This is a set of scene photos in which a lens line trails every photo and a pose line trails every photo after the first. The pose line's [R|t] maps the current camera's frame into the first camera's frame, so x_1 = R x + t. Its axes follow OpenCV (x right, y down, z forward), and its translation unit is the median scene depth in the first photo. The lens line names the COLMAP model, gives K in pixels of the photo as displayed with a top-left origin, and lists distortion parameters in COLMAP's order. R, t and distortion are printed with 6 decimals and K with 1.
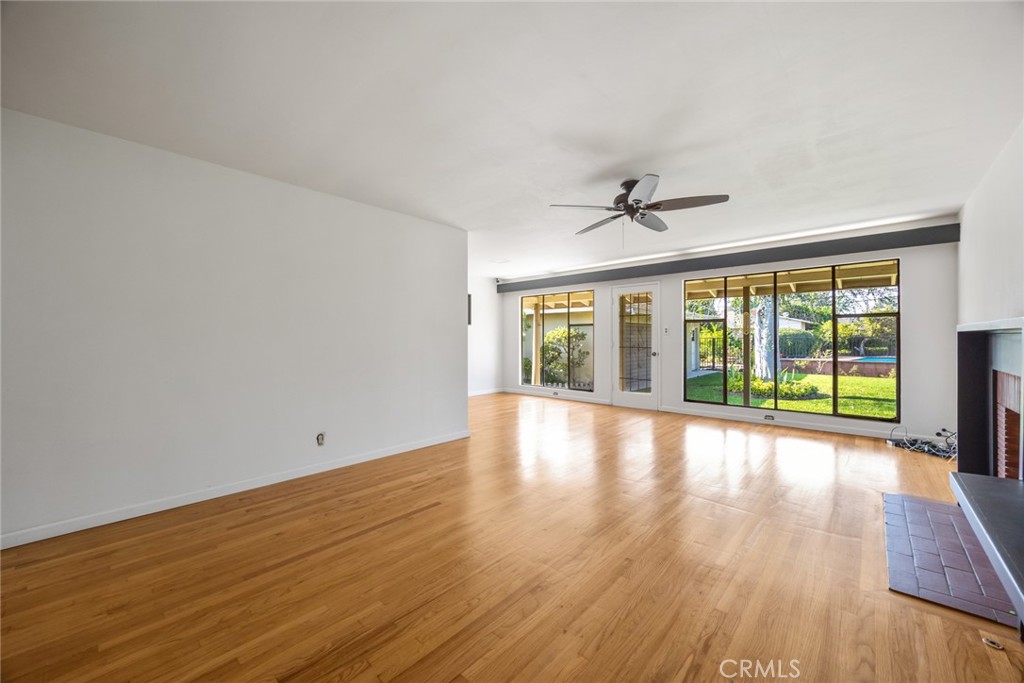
lens RADIAL K [[394.1, 0, 513.2], [0, 394.1, 338.0], [0, 0, 1]] dist [-0.000930, 0.000368]
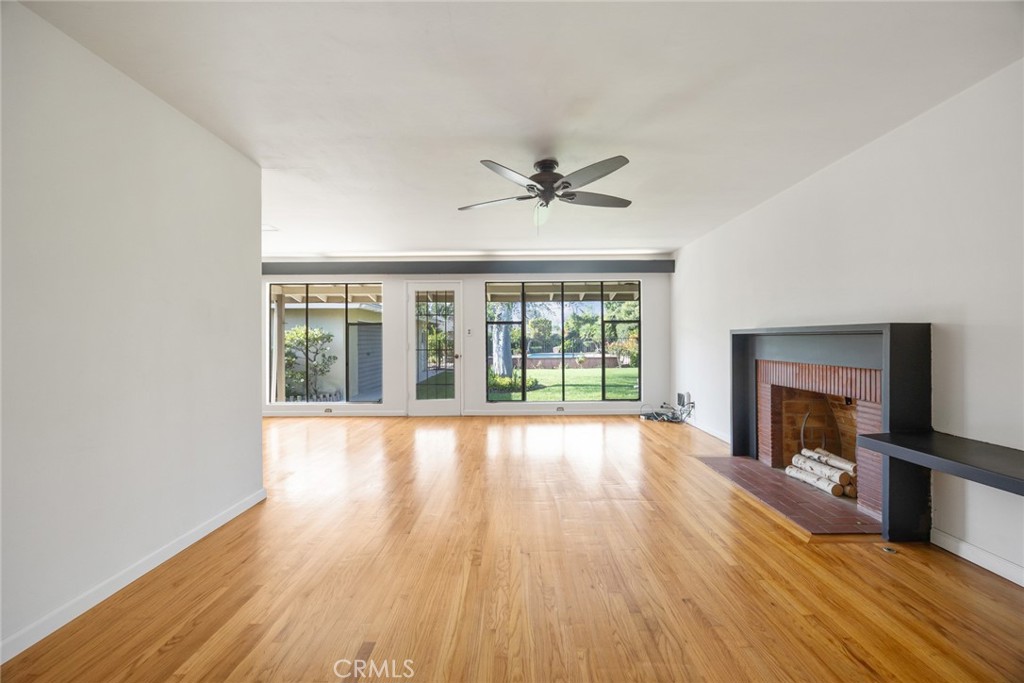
lens RADIAL K [[393.9, 0, 515.8], [0, 393.9, 338.7], [0, 0, 1]] dist [-0.002698, -0.000095]
pose [[0.735127, 0.000051, 0.677929, -0.188005], [0.002470, 0.999993, -0.002755, 0.001048], [-0.677925, 0.003700, 0.735122, 0.215698]]
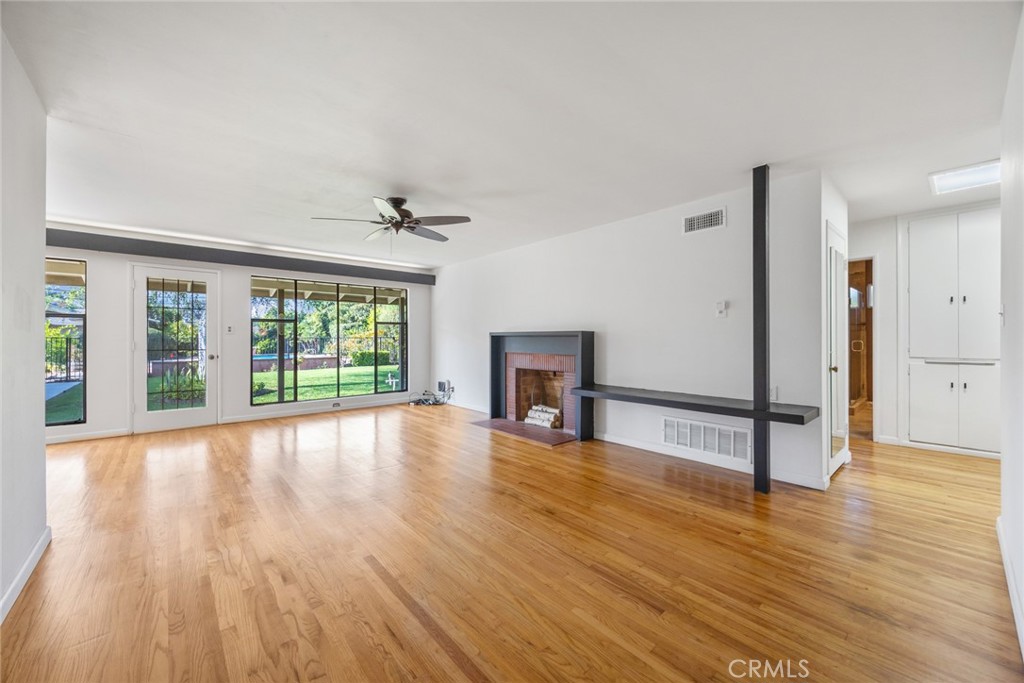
lens RADIAL K [[393.9, 0, 515.8], [0, 393.9, 338.7], [0, 0, 1]] dist [-0.002698, -0.000095]
pose [[0.094270, 0.002811, 0.995543, -0.420528], [-0.002337, 0.999994, -0.002602, 0.002459], [-0.995544, -0.002081, 0.094276, 0.301015]]
